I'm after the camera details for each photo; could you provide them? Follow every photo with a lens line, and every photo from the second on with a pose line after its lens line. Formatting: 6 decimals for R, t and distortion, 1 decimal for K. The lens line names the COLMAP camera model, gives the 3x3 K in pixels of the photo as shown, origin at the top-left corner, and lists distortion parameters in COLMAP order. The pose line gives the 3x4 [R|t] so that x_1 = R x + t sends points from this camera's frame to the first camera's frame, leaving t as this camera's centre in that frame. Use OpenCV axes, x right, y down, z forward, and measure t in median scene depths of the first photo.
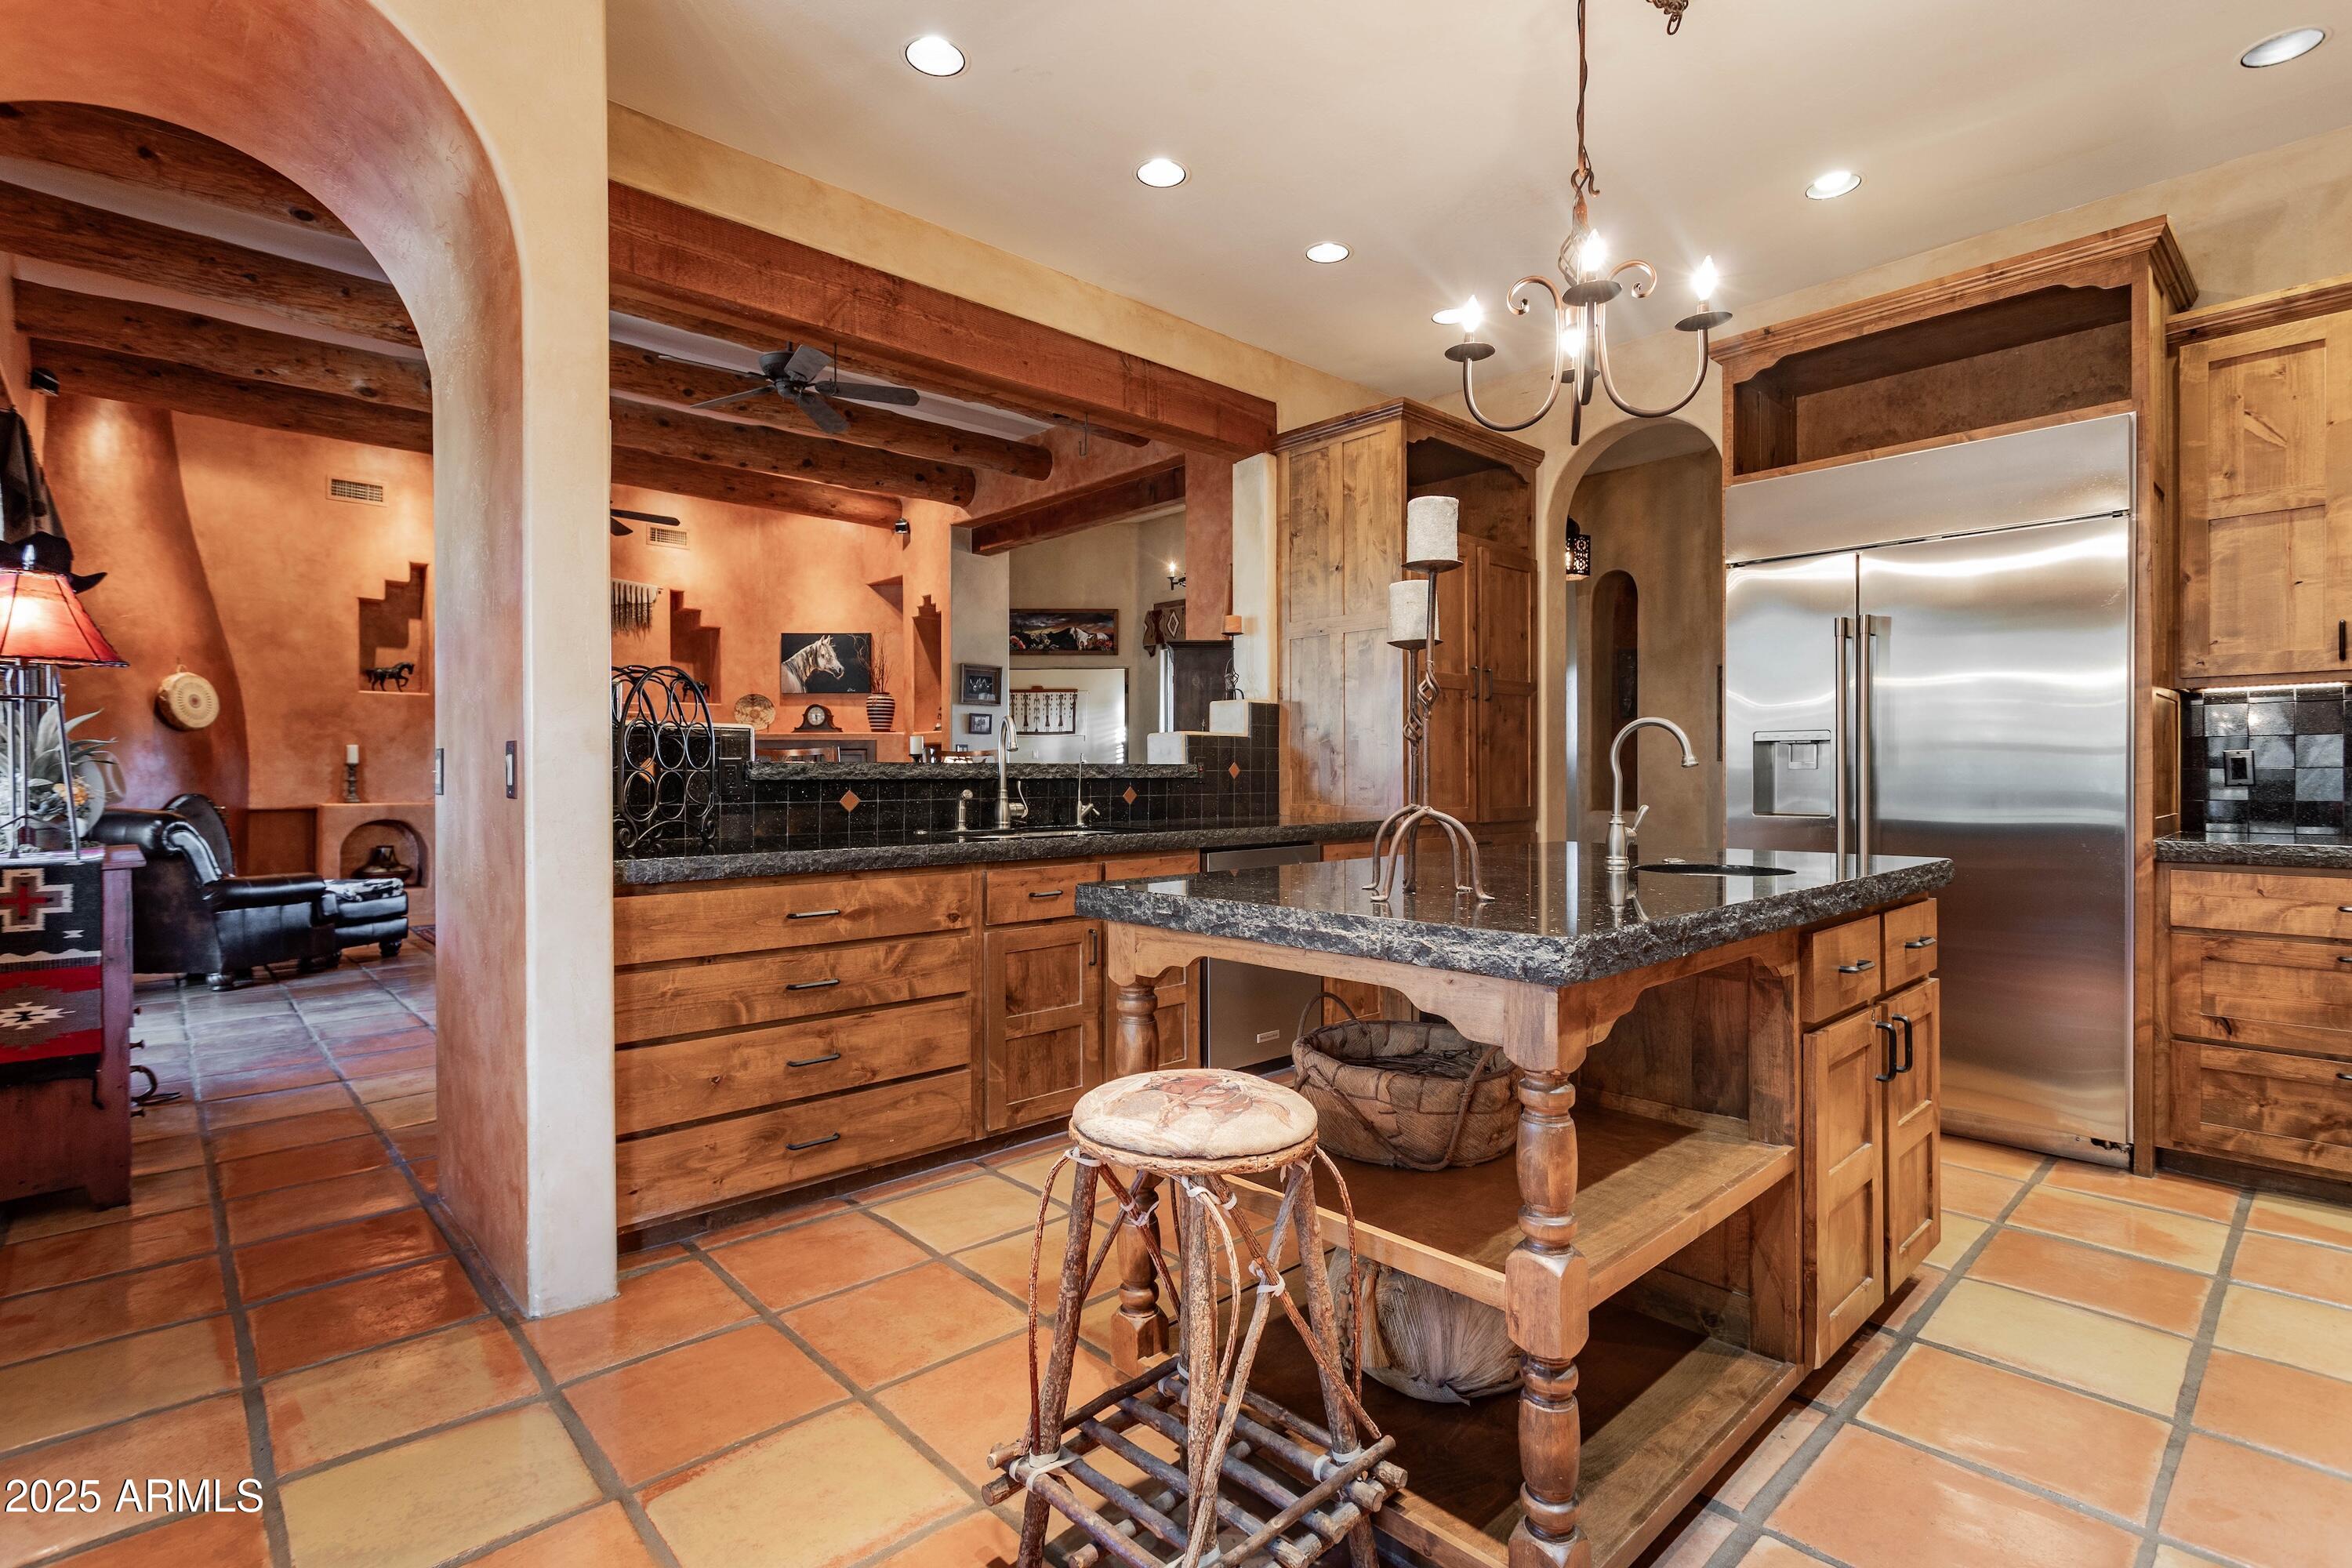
lens RADIAL K [[1109.0, 0, 1144.3], [0, 1109.0, 795.4], [0, 0, 1]] dist [0.001244, -0.000961]
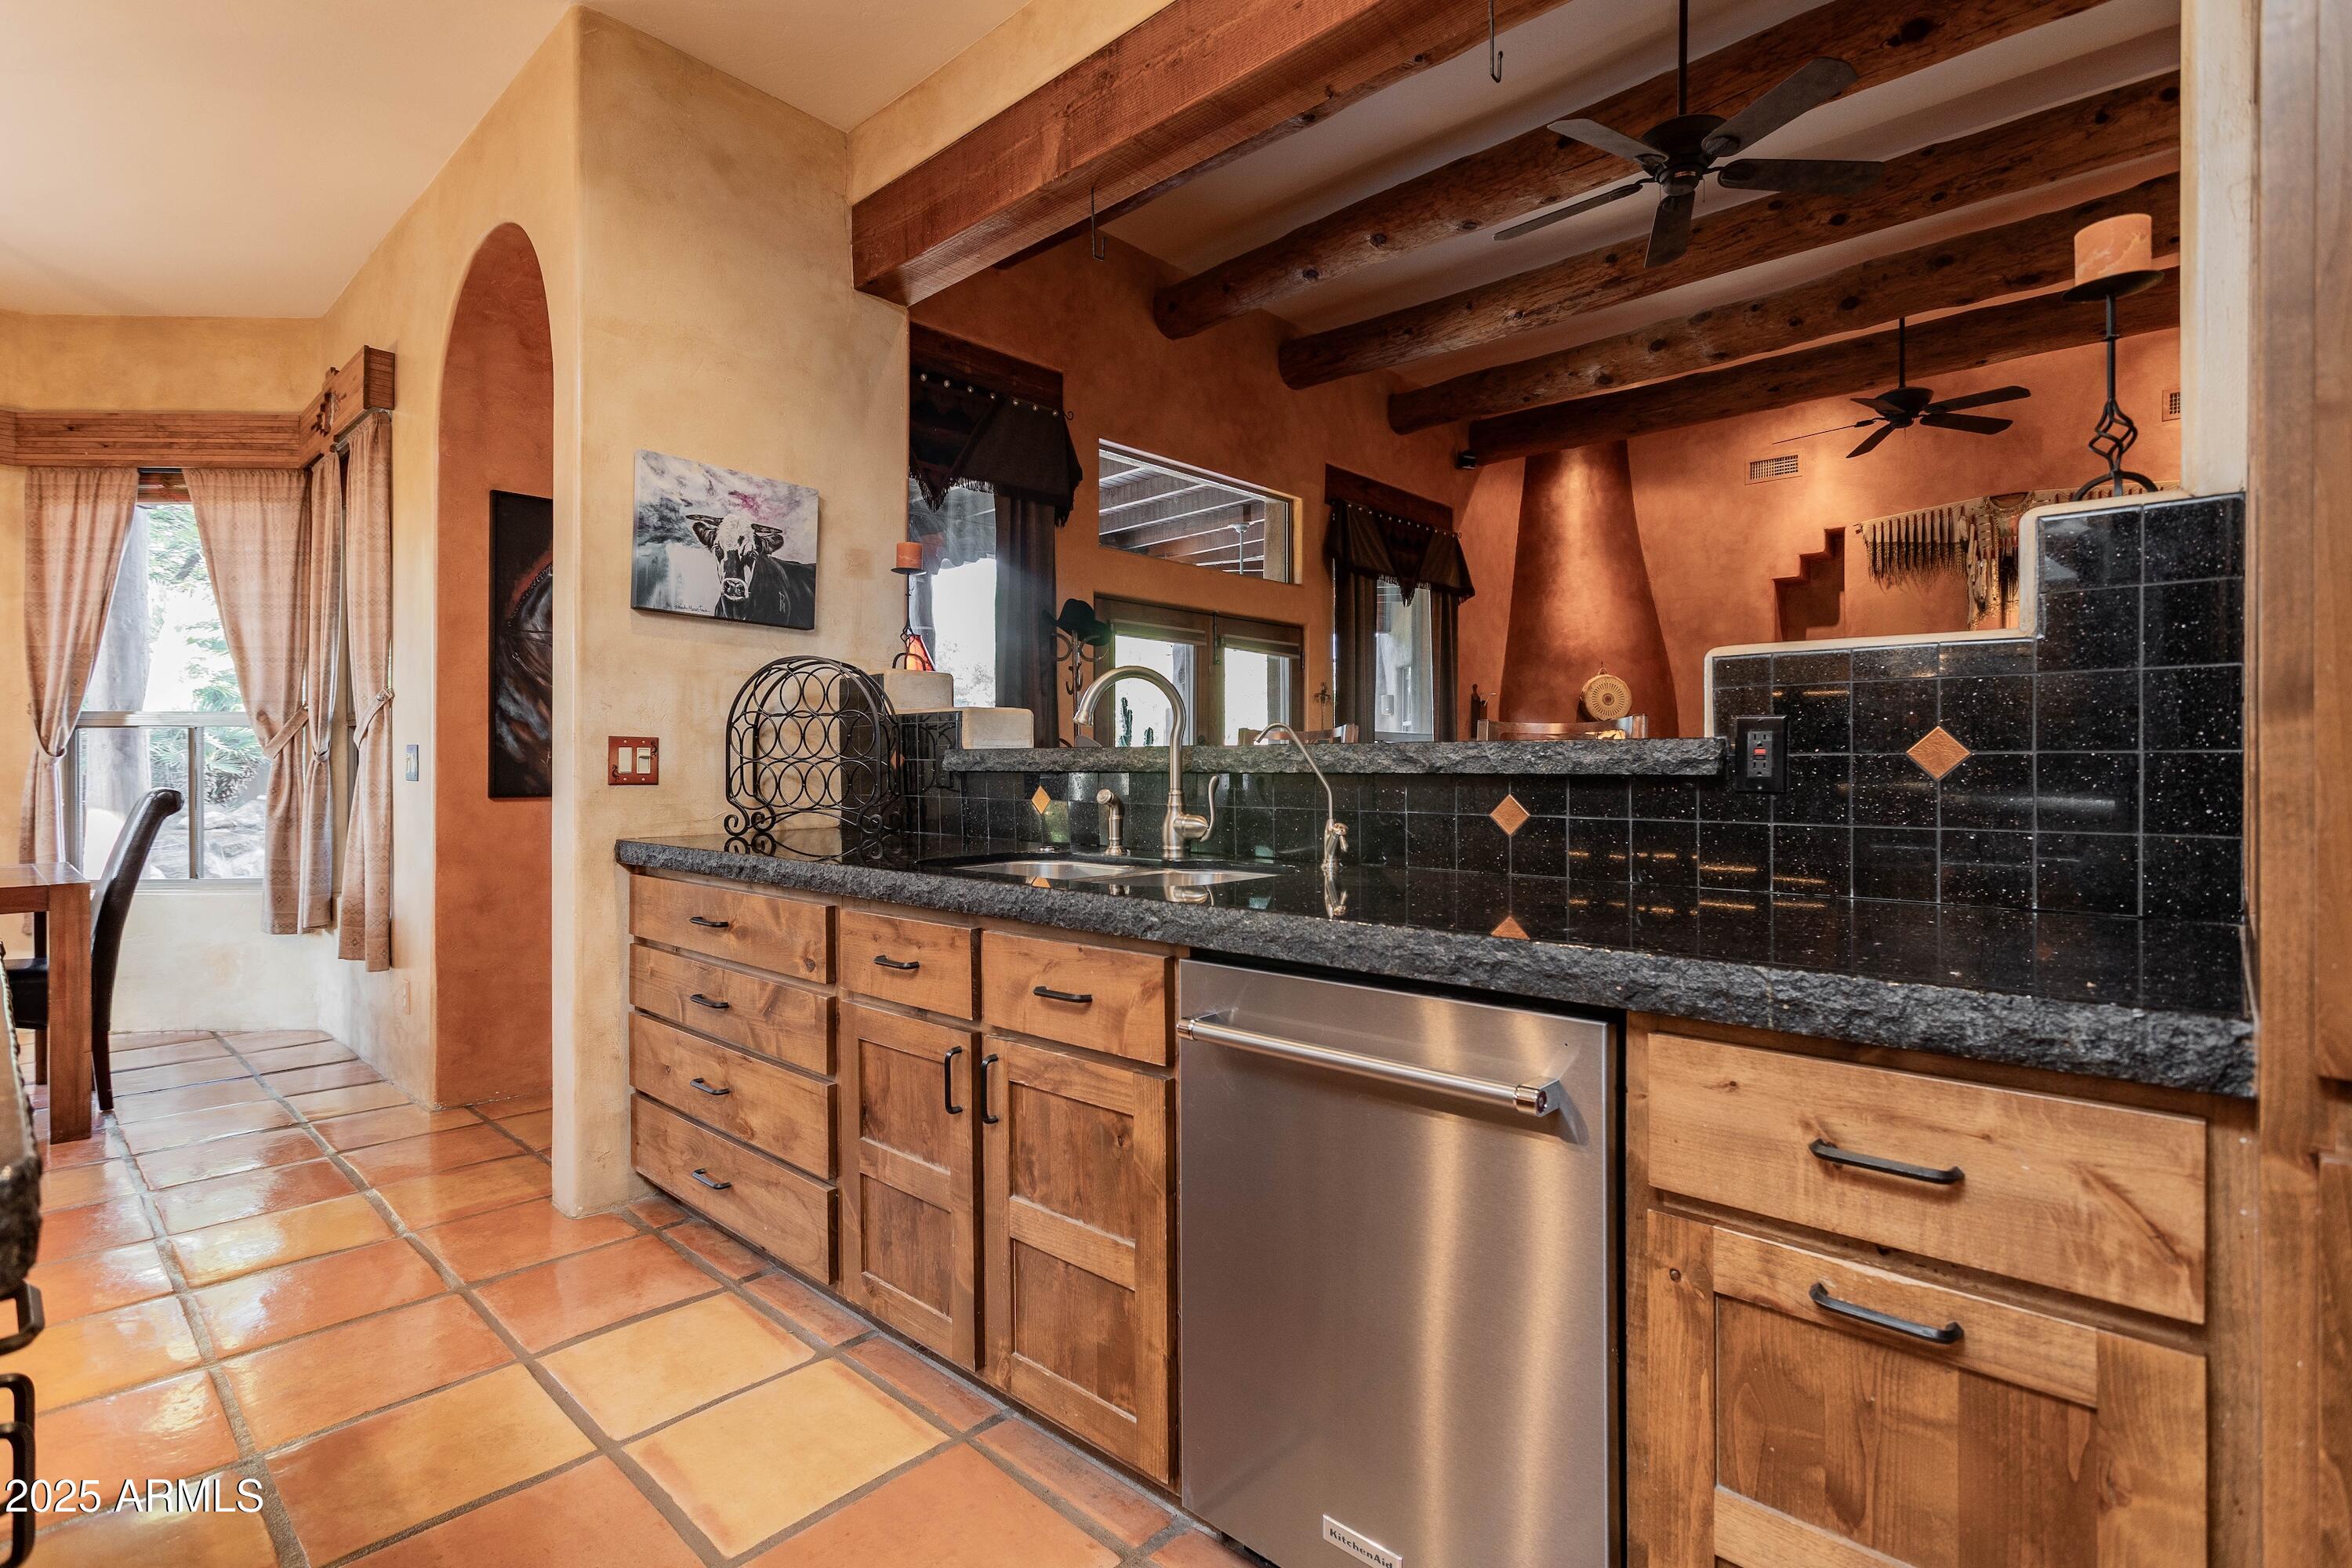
lens RADIAL K [[1109.0, 0, 1187.4], [0, 1109.0, 772.0], [0, 0, 1]] dist [0.001244, -0.000961]
pose [[0.099781, 0.006916, -0.994985, 0.560009], [-0.018083, 0.999823, 0.005136, -0.022434], [0.994845, 0.017479, 0.099889, 1.160702]]
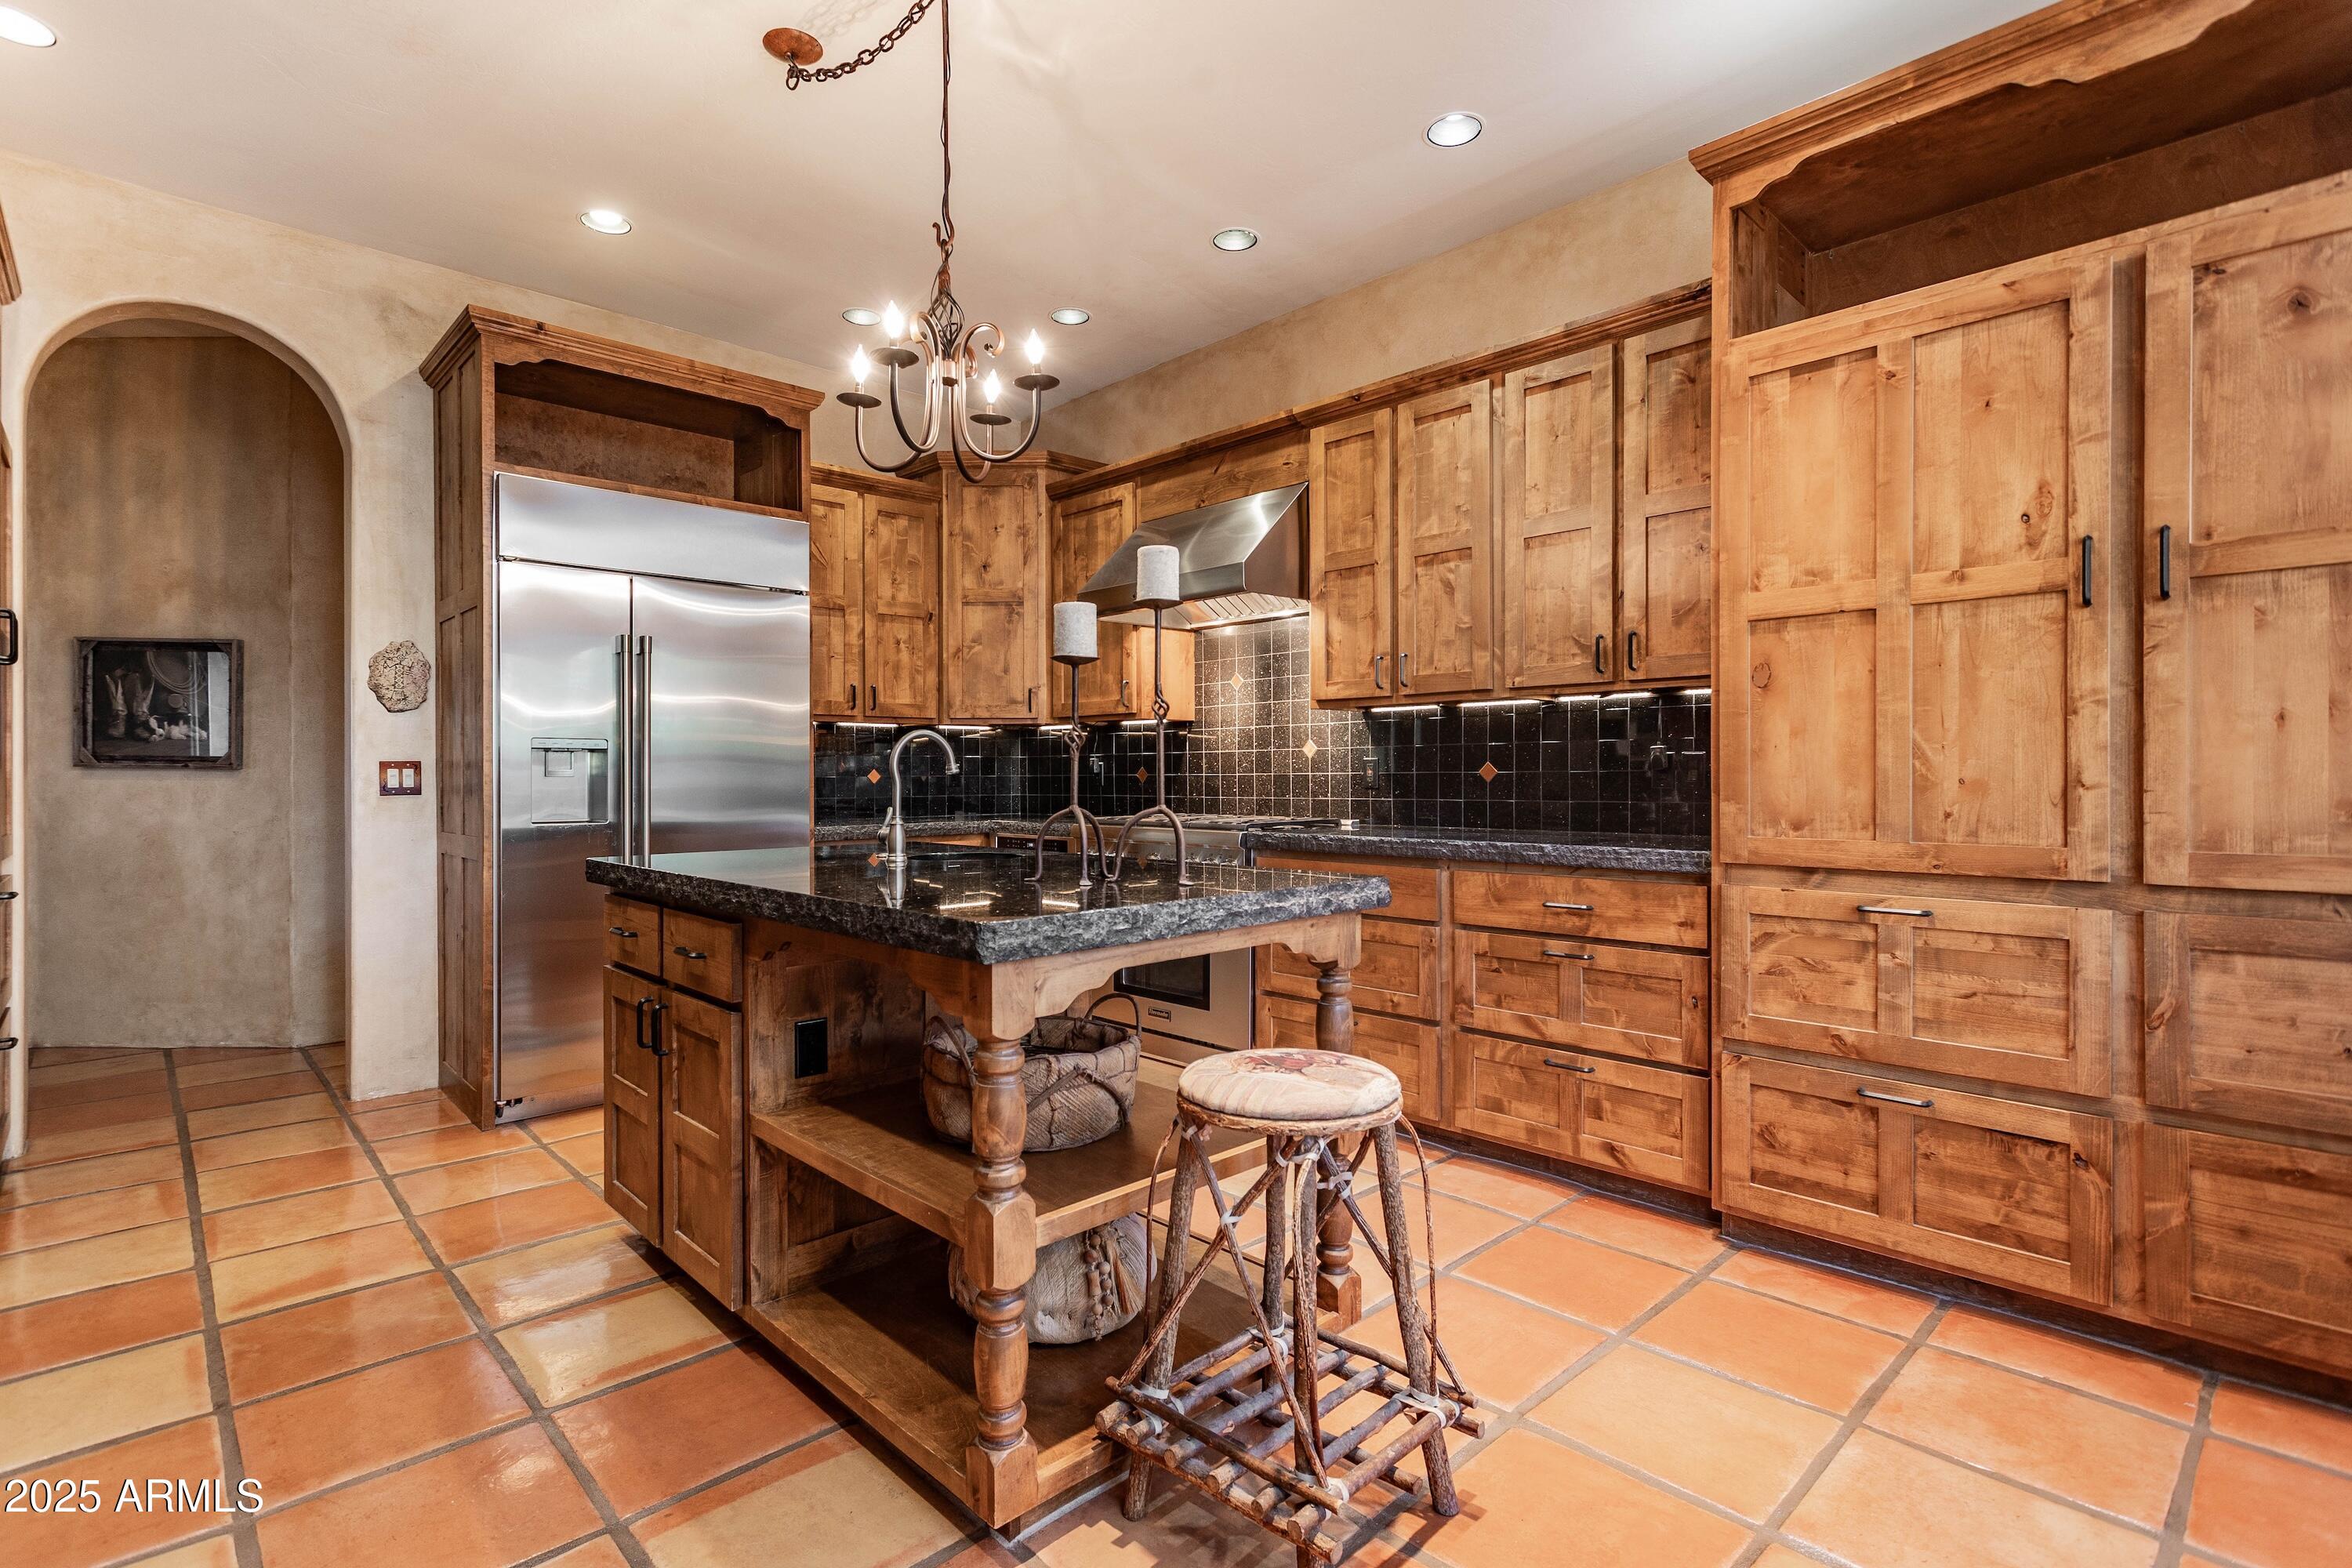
lens RADIAL K [[1132.5, 0, 1171.4], [0, 1132.5, 790.8], [0, 0, 1]] dist [0.009205, 0.000109]
pose [[-0.025162, -0.009638, 0.999637, -0.544536], [0.020777, 0.999732, 0.010162, -0.010428], [-0.999467, 0.021025, -0.024955, 0.567046]]
